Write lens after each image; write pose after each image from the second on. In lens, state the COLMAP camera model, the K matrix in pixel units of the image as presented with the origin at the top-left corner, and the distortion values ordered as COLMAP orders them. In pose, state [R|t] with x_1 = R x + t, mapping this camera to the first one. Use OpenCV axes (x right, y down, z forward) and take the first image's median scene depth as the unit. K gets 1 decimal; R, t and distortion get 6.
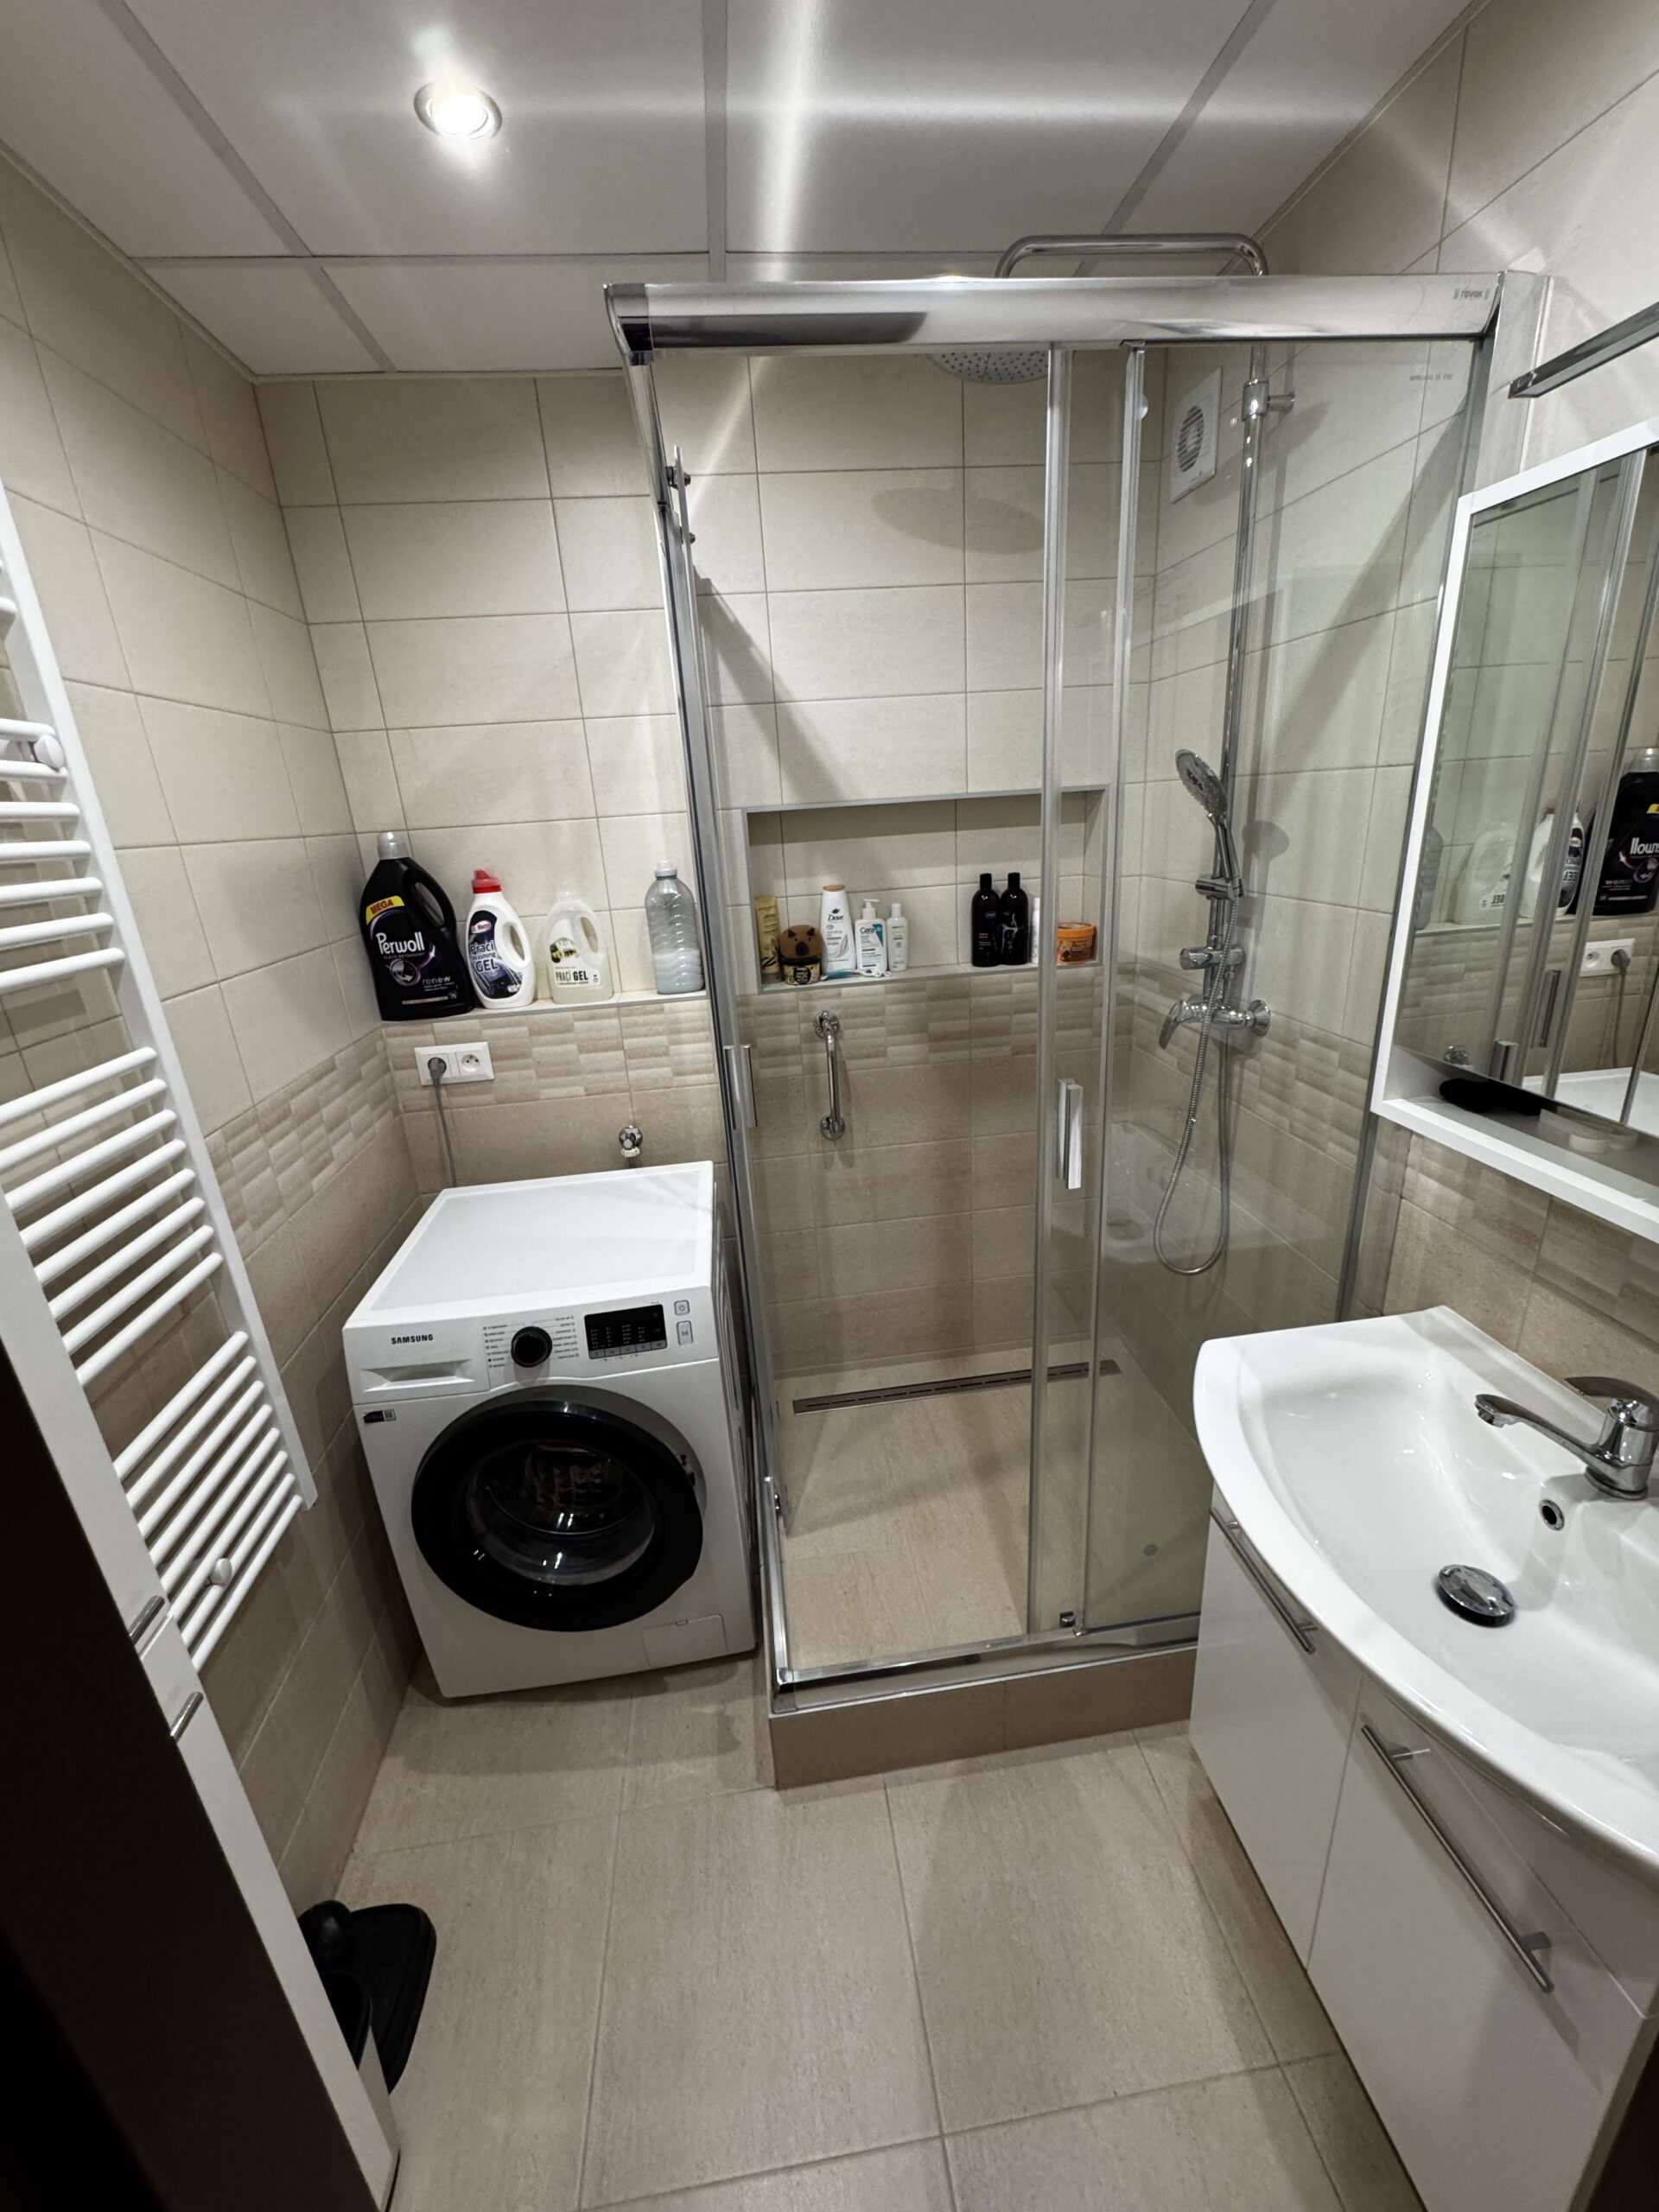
lens RADIAL K [[878.5, 0, 833.5], [0, 878.5, 1104.9], [0, 0, 1]] dist [-0.001149, -0.000143]
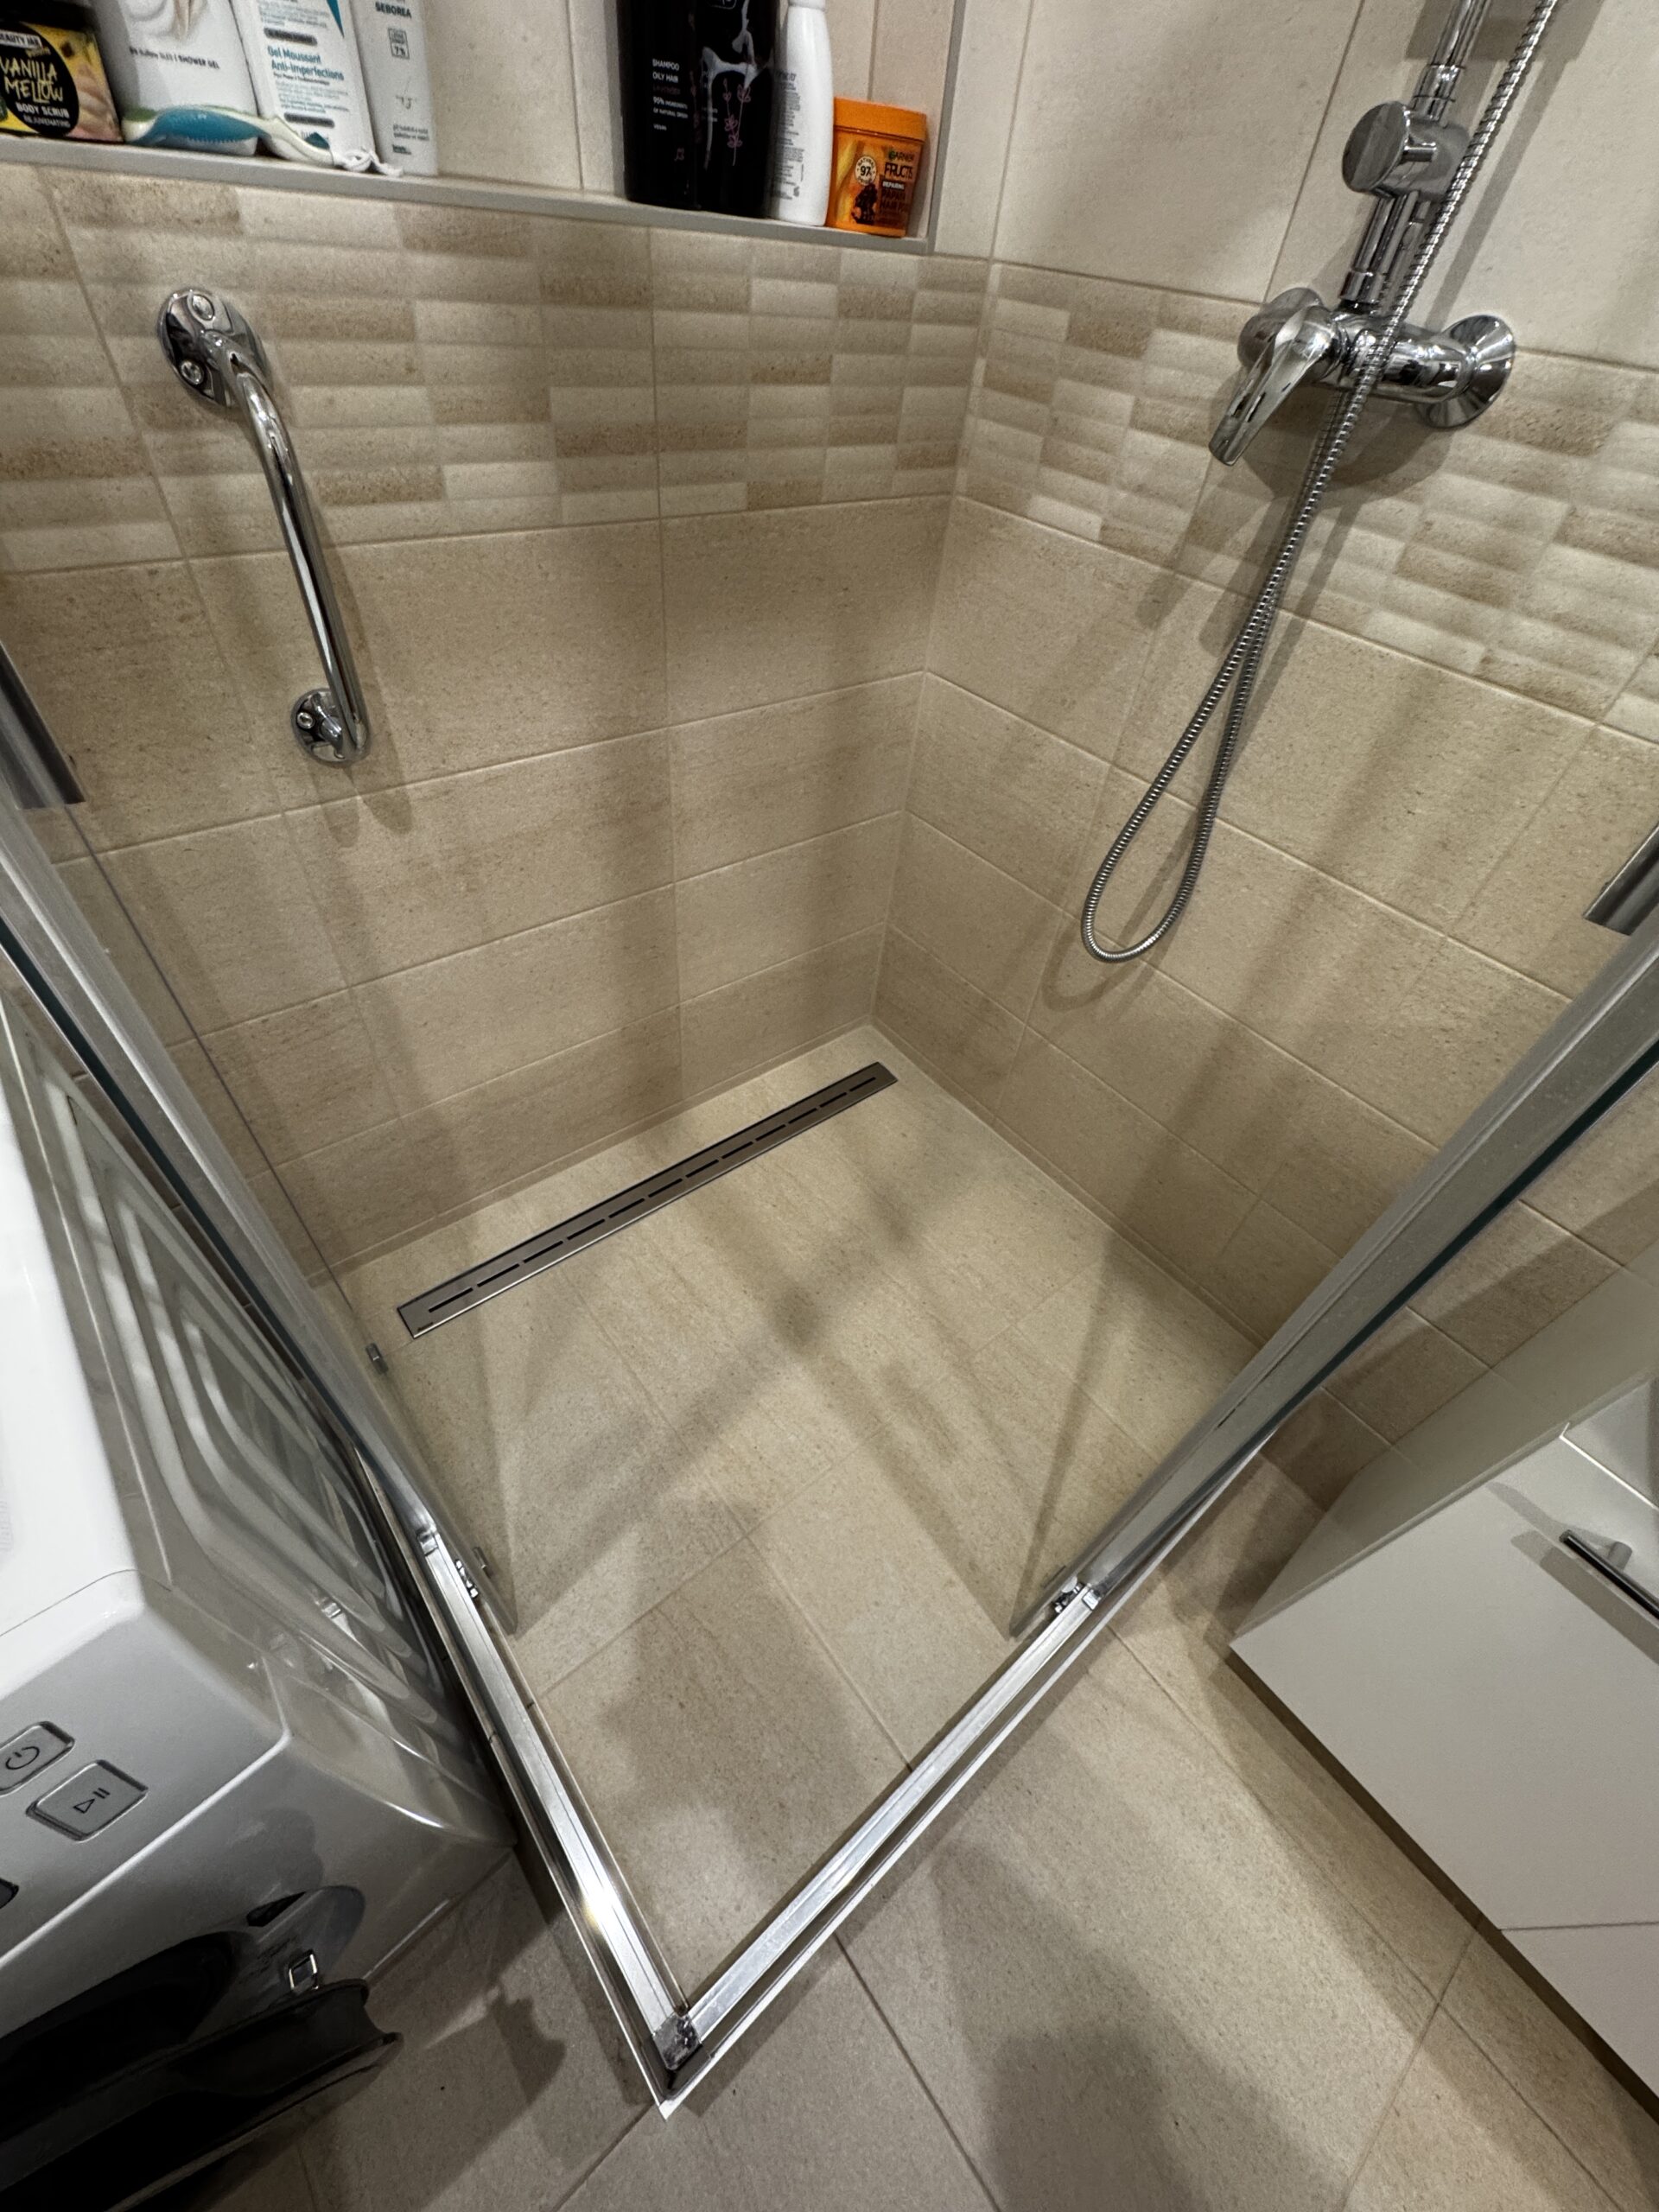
lens RADIAL K [[878.5, 0, 833.5], [0, 878.5, 1104.9], [0, 0, 1]] dist [-0.001149, -0.000143]
pose [[0.832820, -0.286431, 0.473675, -0.049407], [0.036753, 0.882439, 0.468990, -0.000157], [-0.552322, -0.373175, 0.745440, 0.609333]]
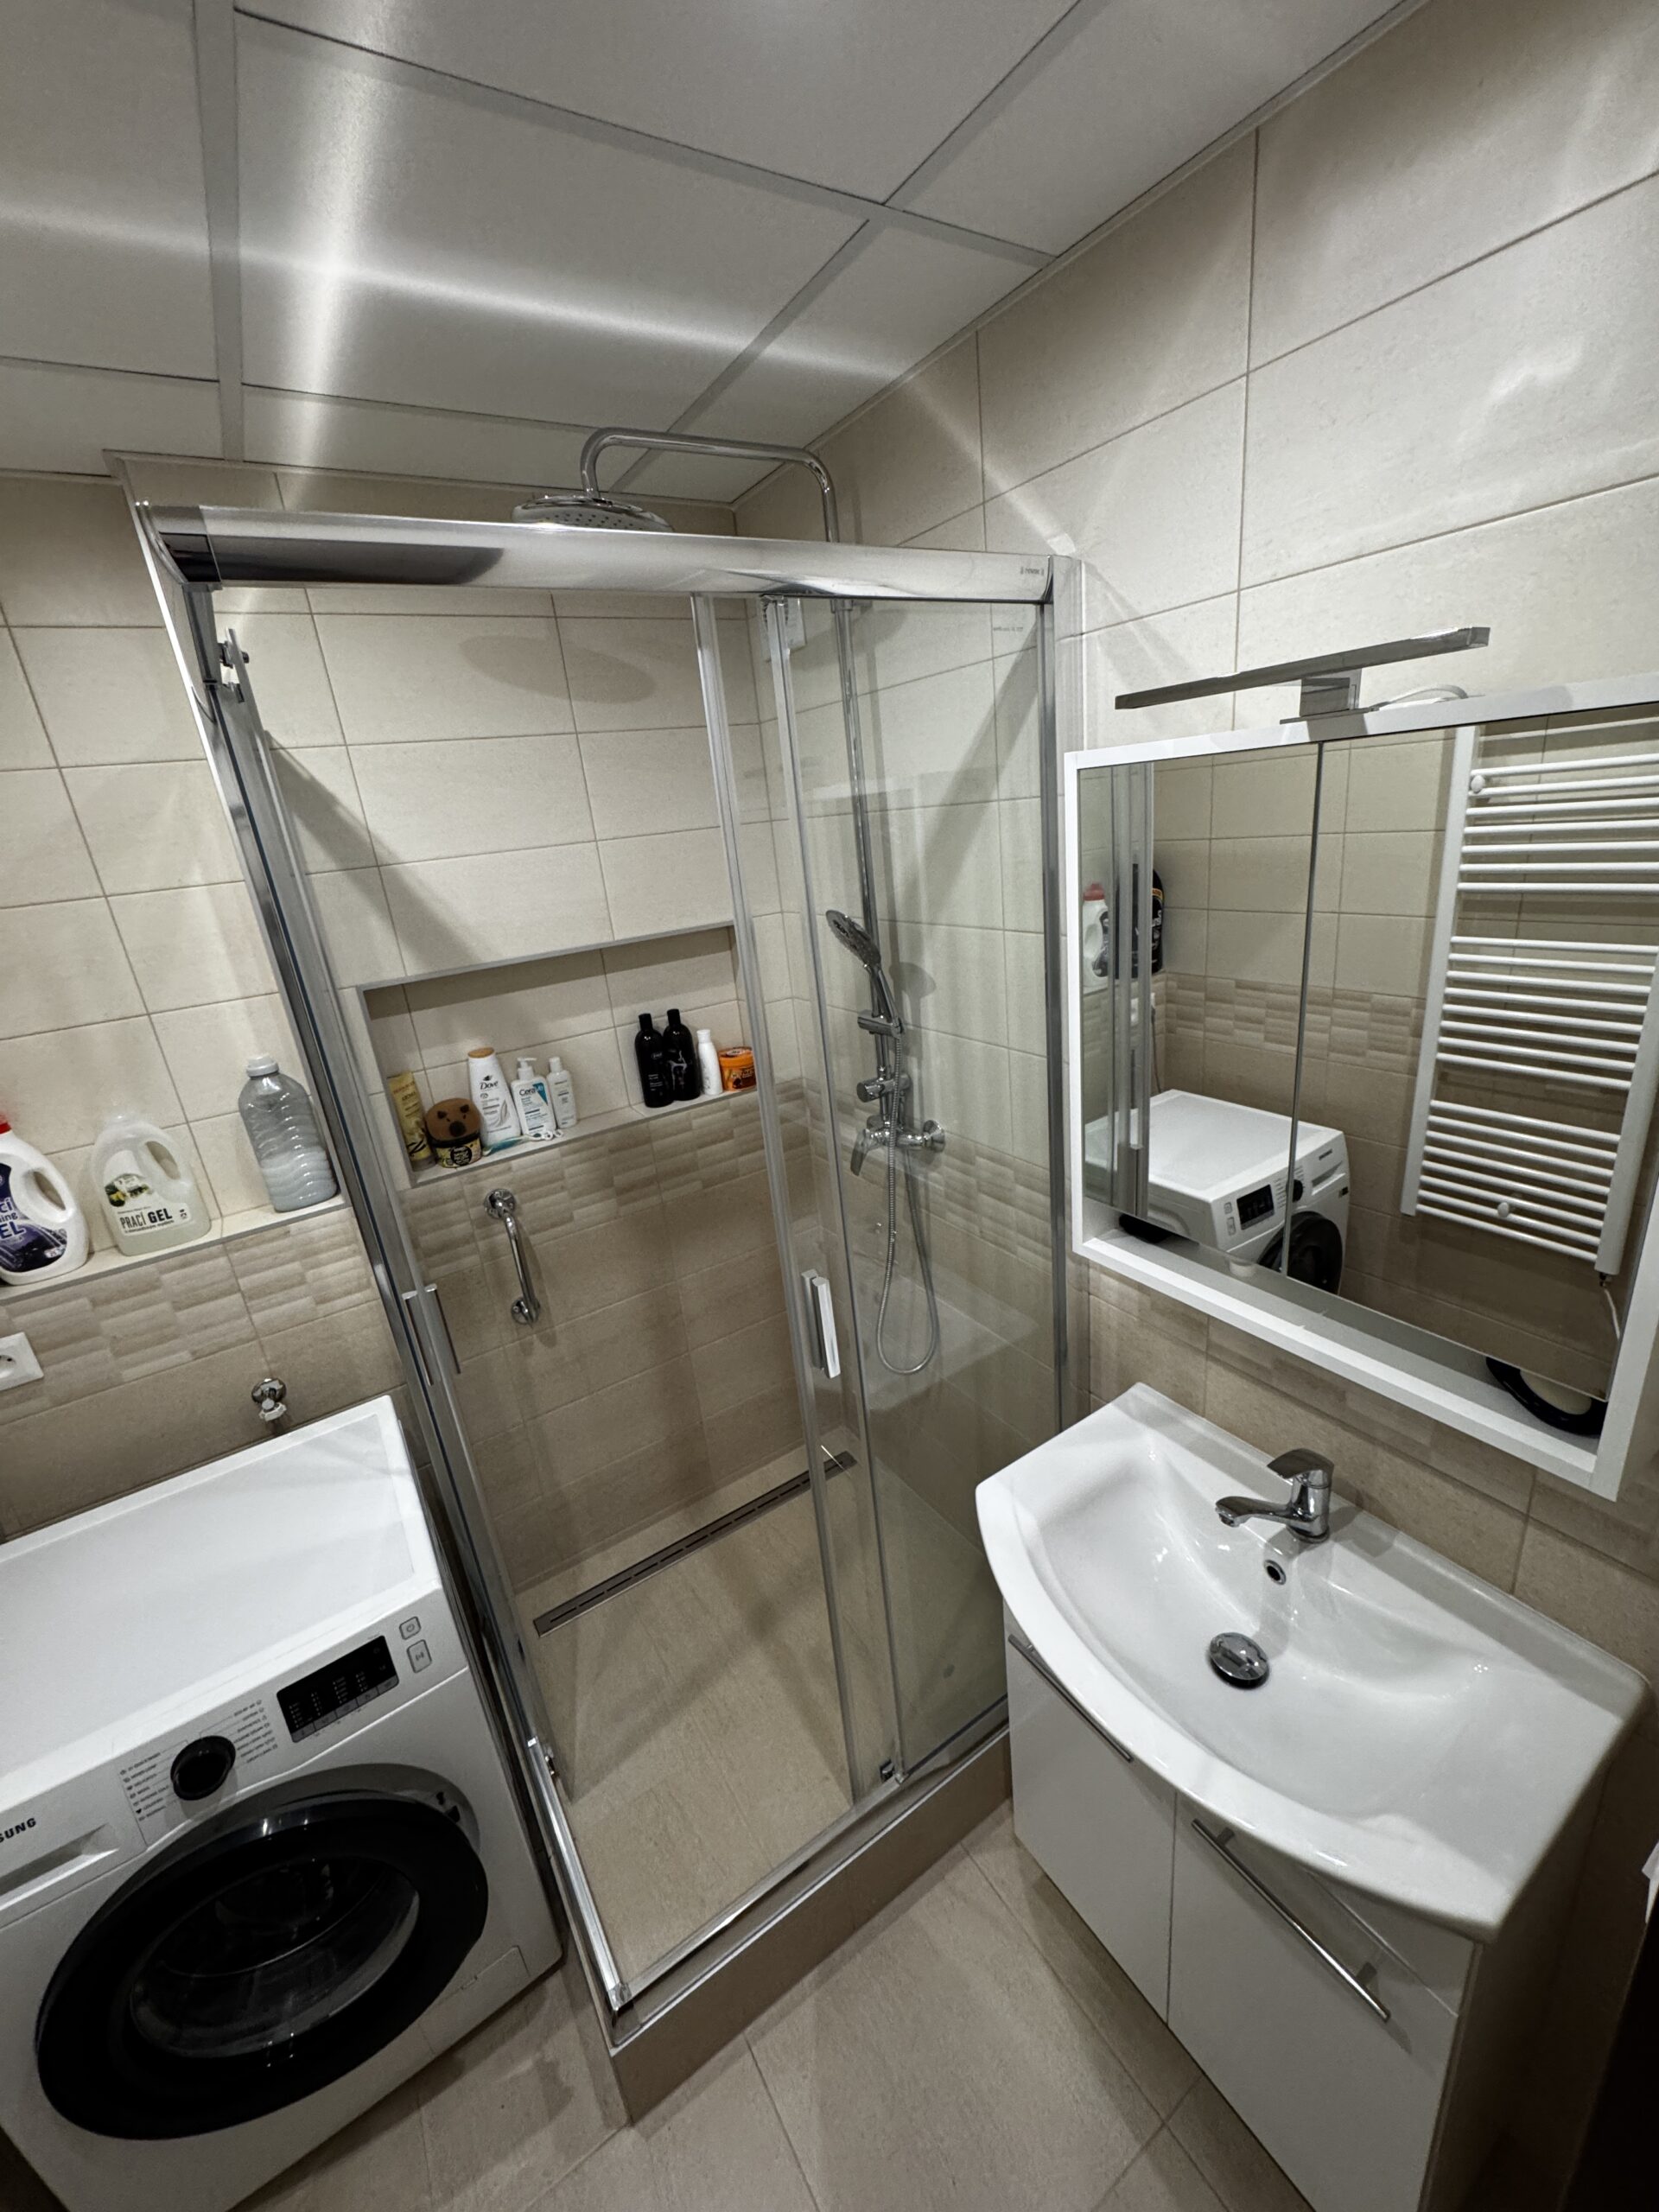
lens RADIAL K [[878.5, 0, 833.5], [0, 878.5, 1104.9], [0, 0, 1]] dist [-0.001149, -0.000143]
pose [[0.898276, -0.171012, 0.404790, -0.050545], [0.186646, 0.982427, 0.000858, -0.134851], [-0.397823, 0.074782, 0.914409, 0.044303]]
